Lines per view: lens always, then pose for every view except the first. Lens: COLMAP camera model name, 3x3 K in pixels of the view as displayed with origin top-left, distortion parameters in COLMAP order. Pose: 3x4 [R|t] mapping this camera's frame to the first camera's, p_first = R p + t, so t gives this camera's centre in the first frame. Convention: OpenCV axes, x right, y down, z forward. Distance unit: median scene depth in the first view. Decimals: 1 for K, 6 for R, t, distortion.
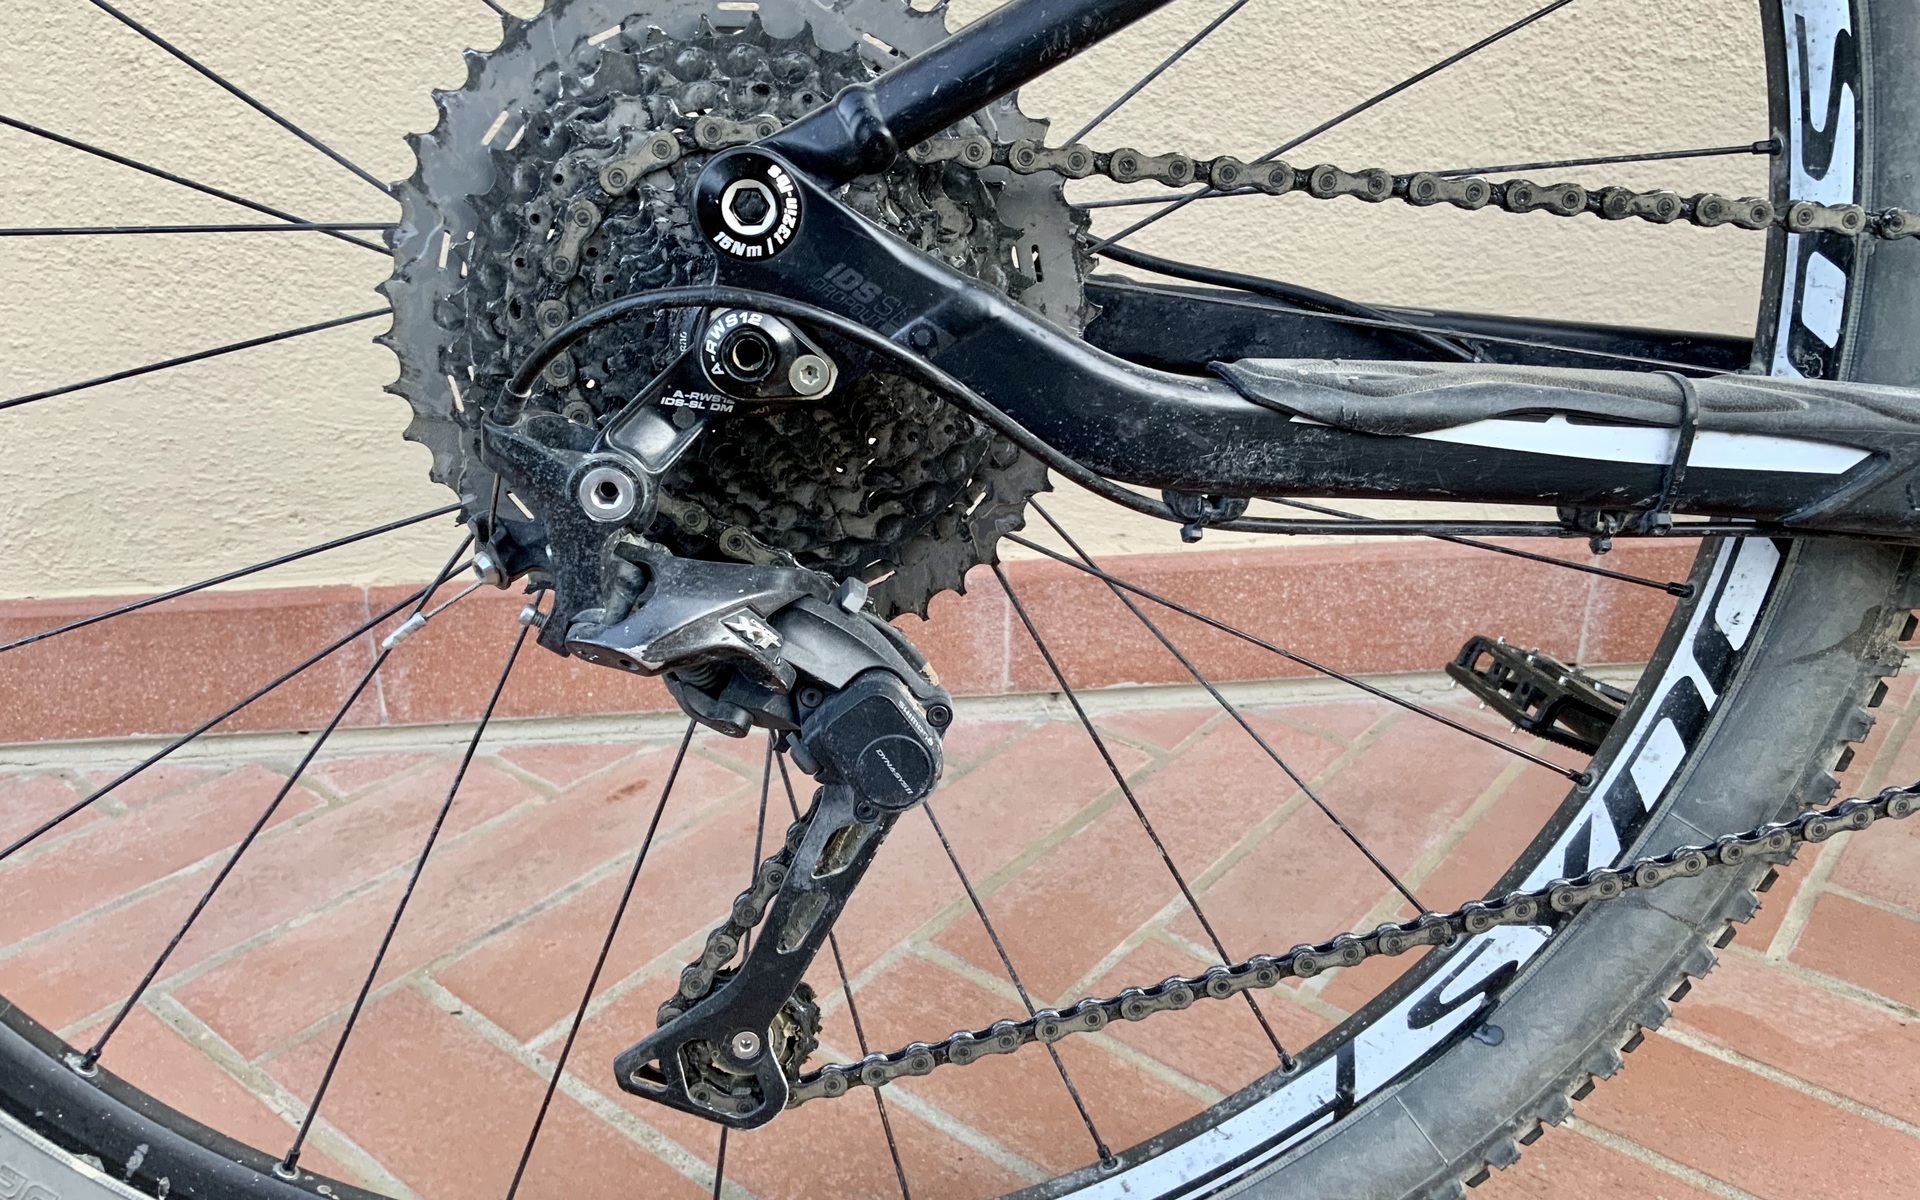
lens RADIAL K [[2022.1, 0, 962.7], [0, 2022.1, 596.4], [0, 0, 1]] dist [0.016762, 0.000000]
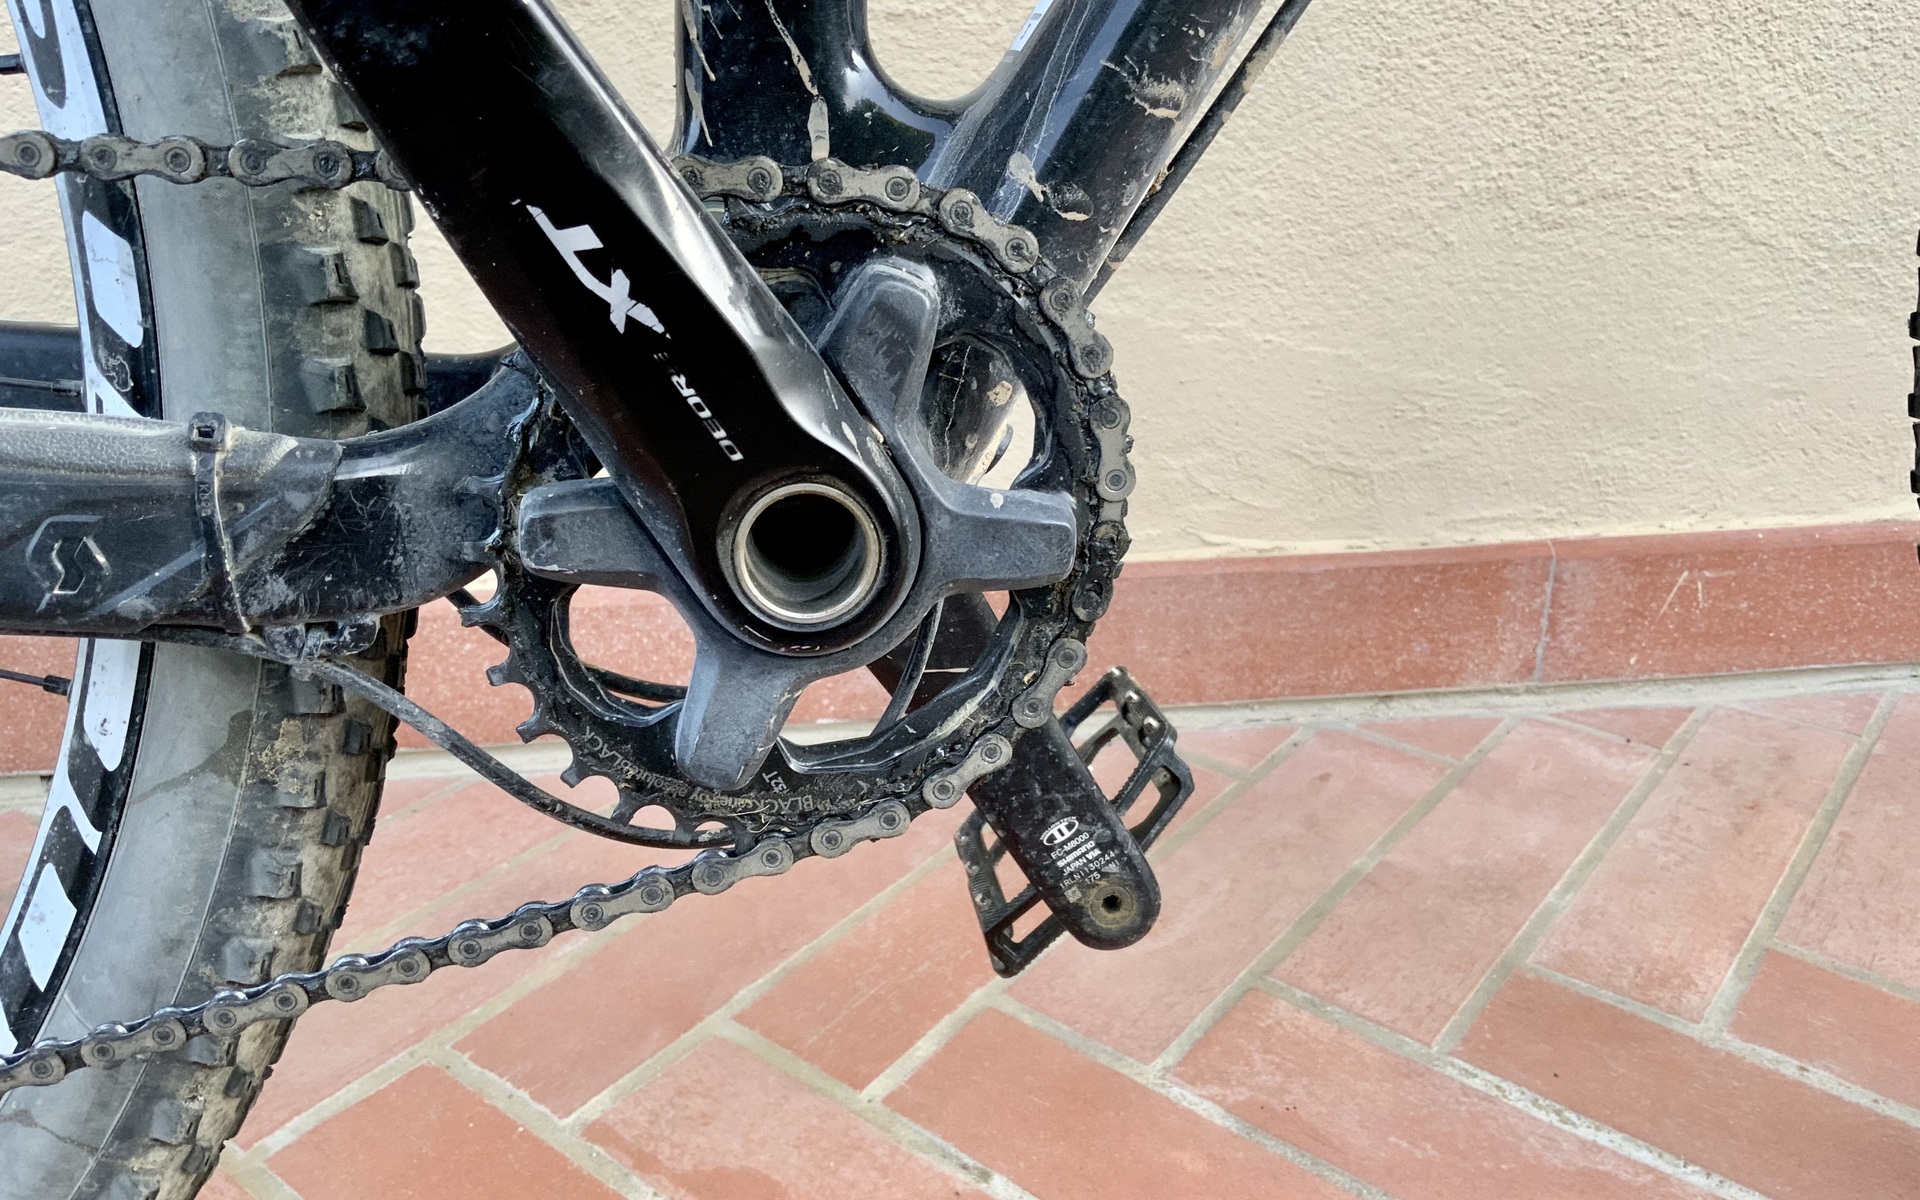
lens RADIAL K [[2022.1, 0, 957.0], [0, 2022.1, 603.4], [0, 0, 1]] dist [0.016762, 0.000000]
pose [[0.999988, -0.004882, 0.001066, 0.668631], [0.004885, 0.999981, -0.003690, -0.028028], [-0.001048, 0.003695, 0.999993, 0.276922]]
